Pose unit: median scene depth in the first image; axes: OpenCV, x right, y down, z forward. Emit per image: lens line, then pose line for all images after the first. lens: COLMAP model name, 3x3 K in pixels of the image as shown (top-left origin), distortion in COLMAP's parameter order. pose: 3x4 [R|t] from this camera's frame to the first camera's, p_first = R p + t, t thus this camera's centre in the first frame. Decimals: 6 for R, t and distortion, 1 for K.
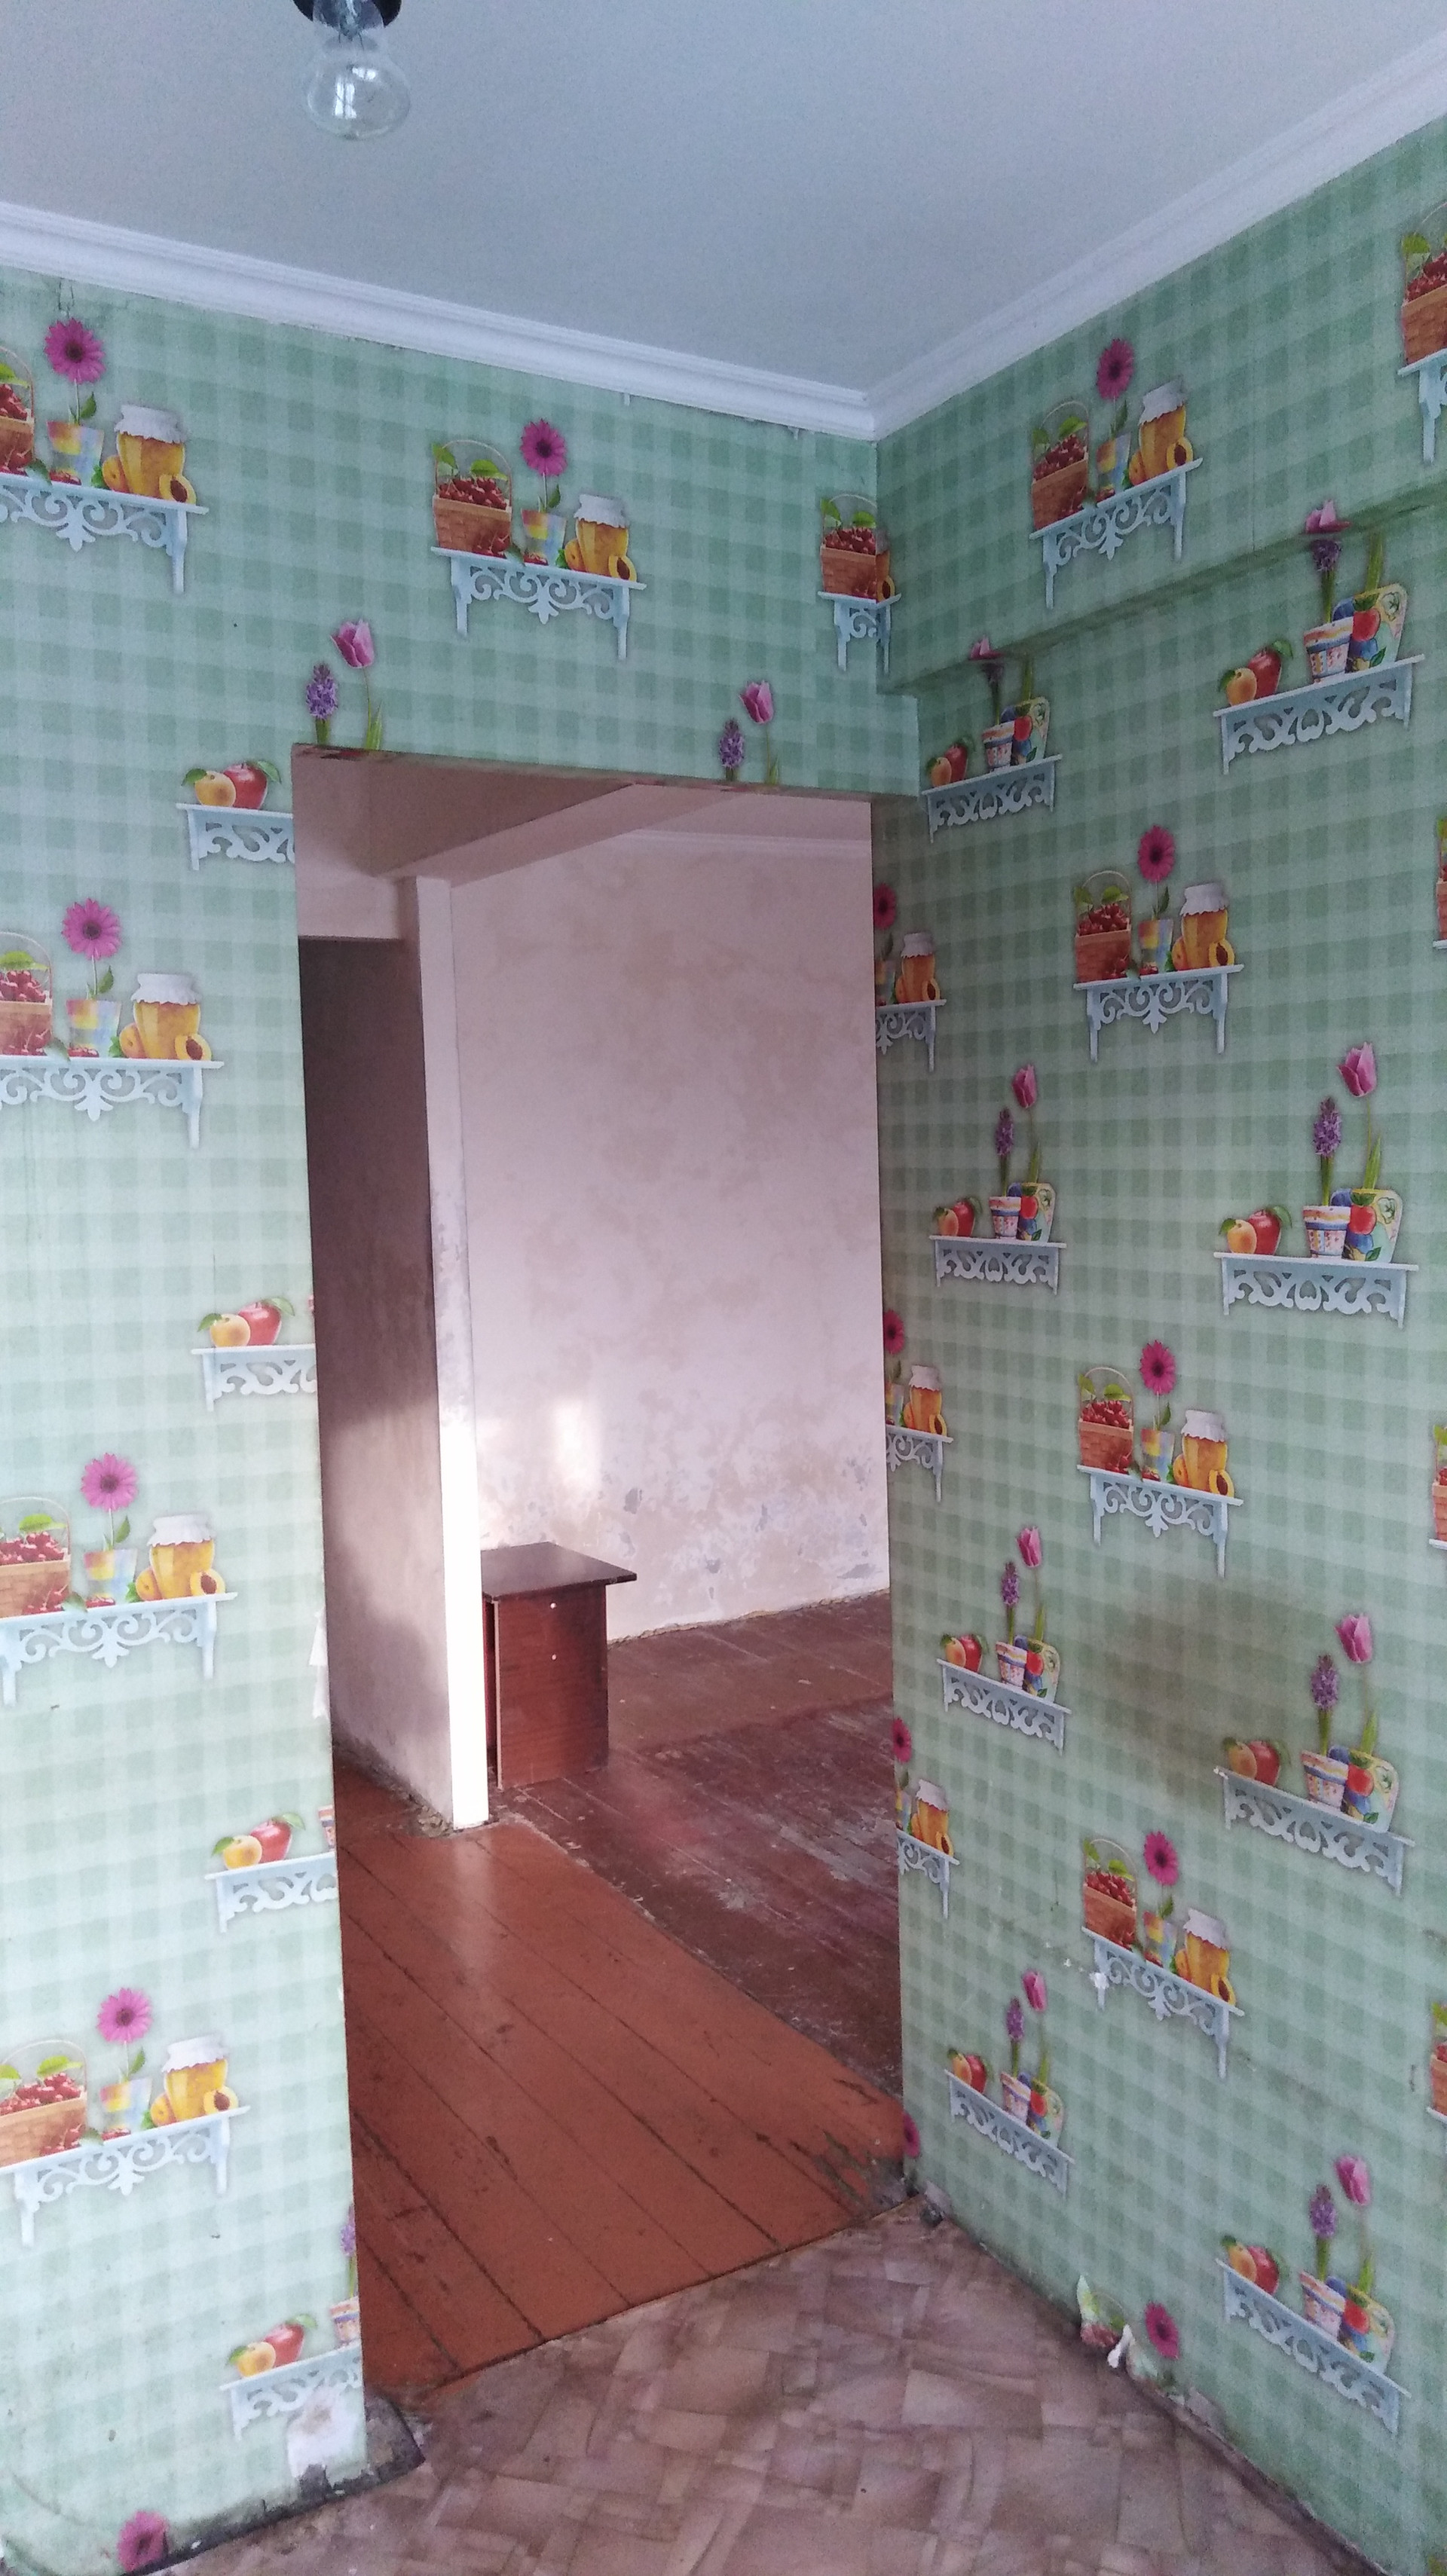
lens RADIAL K [[1901.2, 0, 723.5], [0, 1901.2, 1288.0], [0, 0, 1]] dist [0.009014, 0.000141]
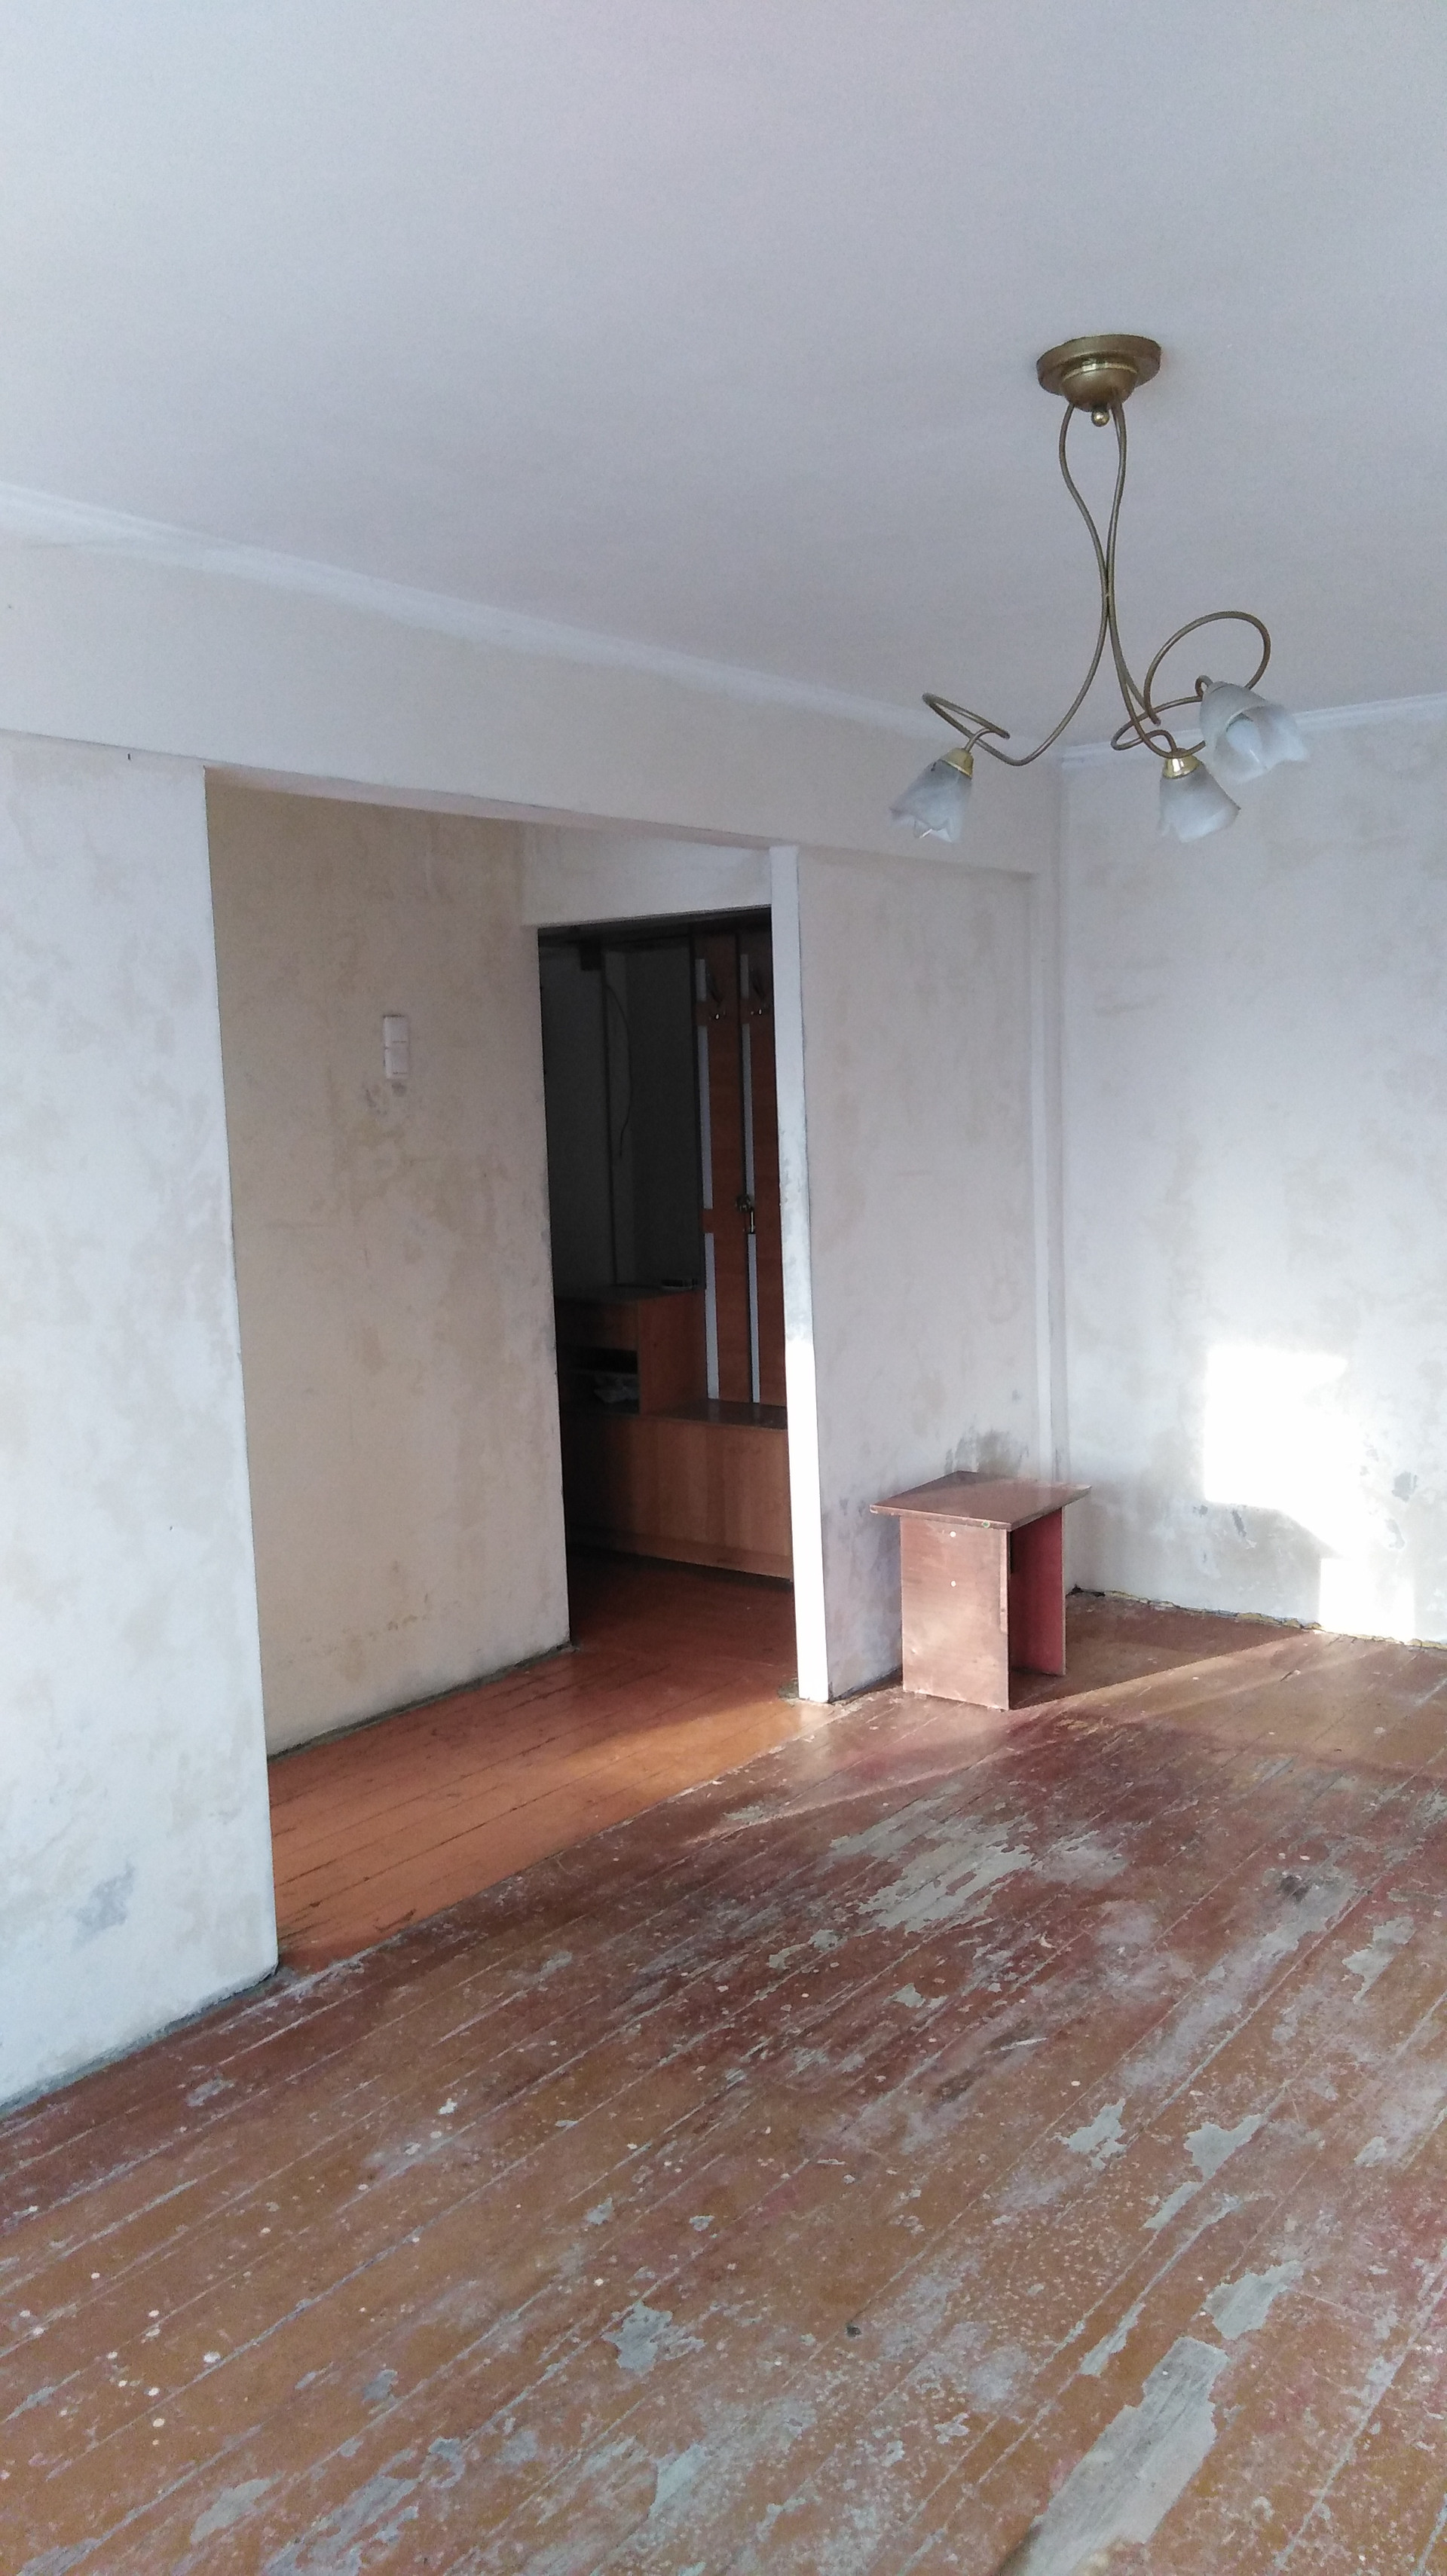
lens RADIAL K [[1901.2, 0, 723.5], [0, 1901.2, 1288.0], [0, 0, 1]] dist [0.009014, 0.000141]
pose [[0.383017, 0.110264, -0.917137, 0.854747], [-0.049833, 0.993871, 0.098678, -0.065501], [0.922396, 0.007908, 0.386164, 0.529366]]
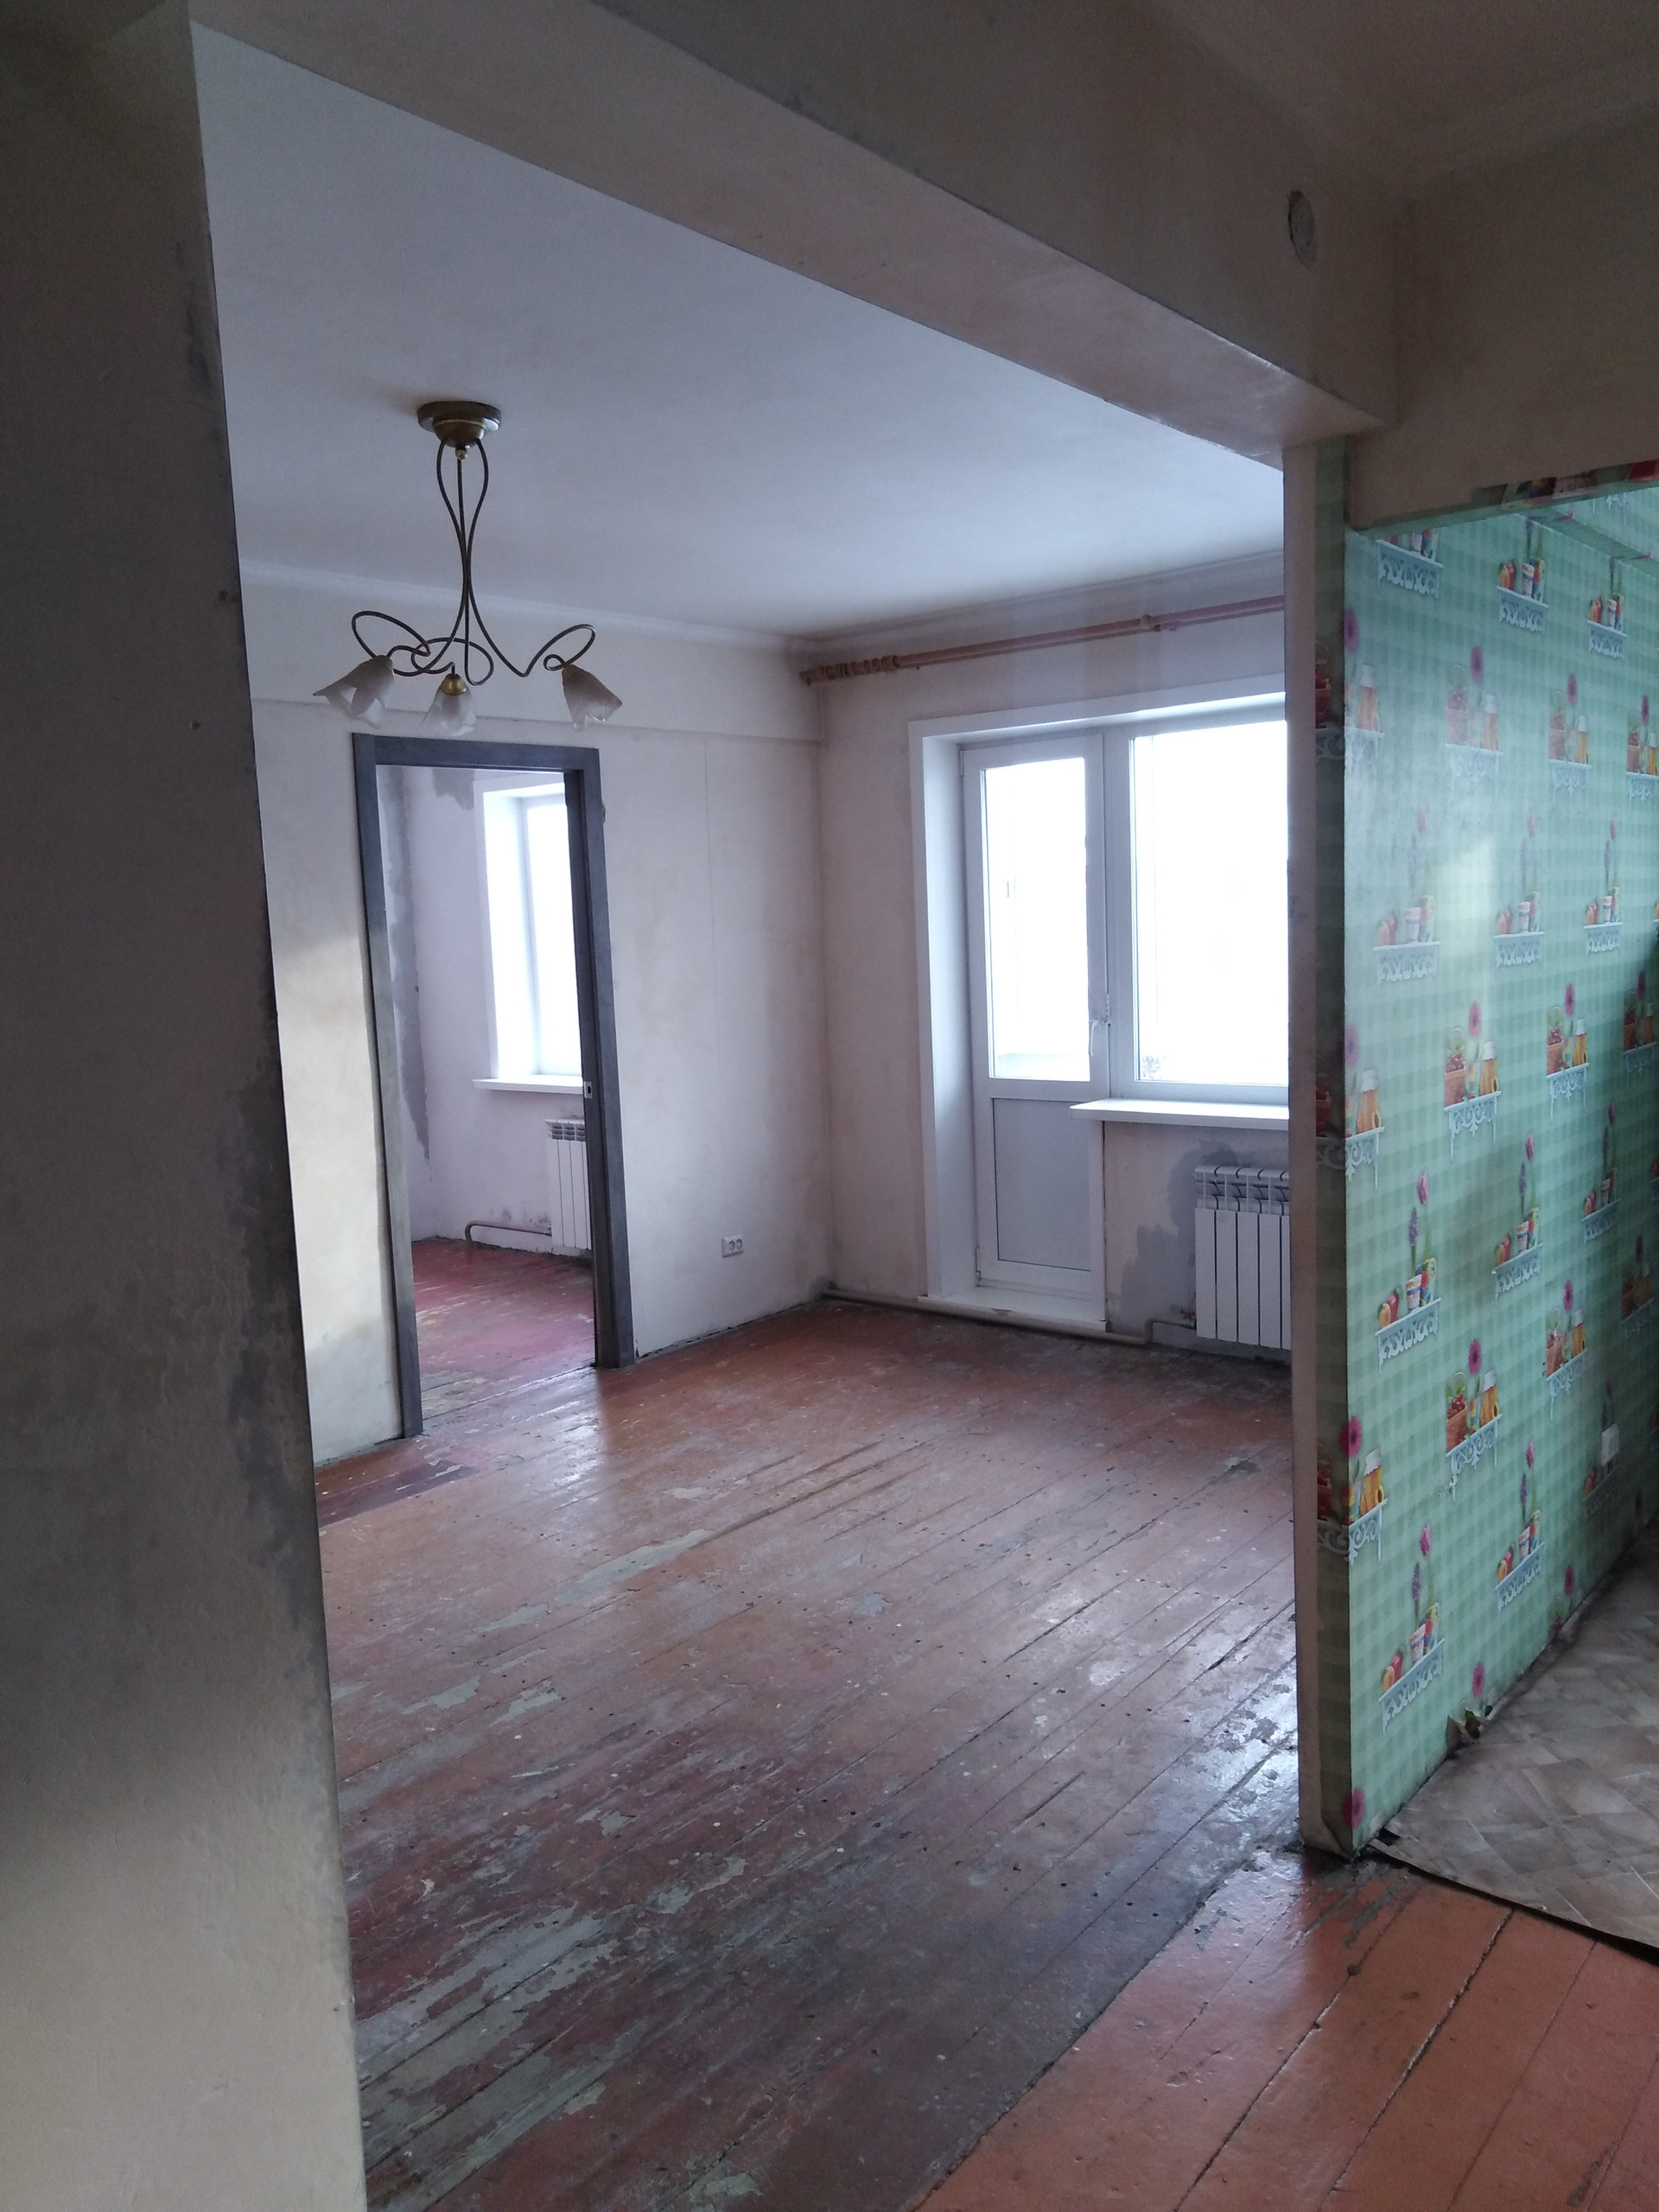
lens RADIAL K [[1660.4, 0, 829.5], [0, 1660.4, 1106.0], [0, 0, 1]] dist [0.040738, -0.000321]
pose [[-0.342759, -0.069383, 0.936858, -0.424896], [0.126644, 0.984752, 0.119264, -0.057279], [-0.930848, 0.159526, -0.328746, 0.991503]]
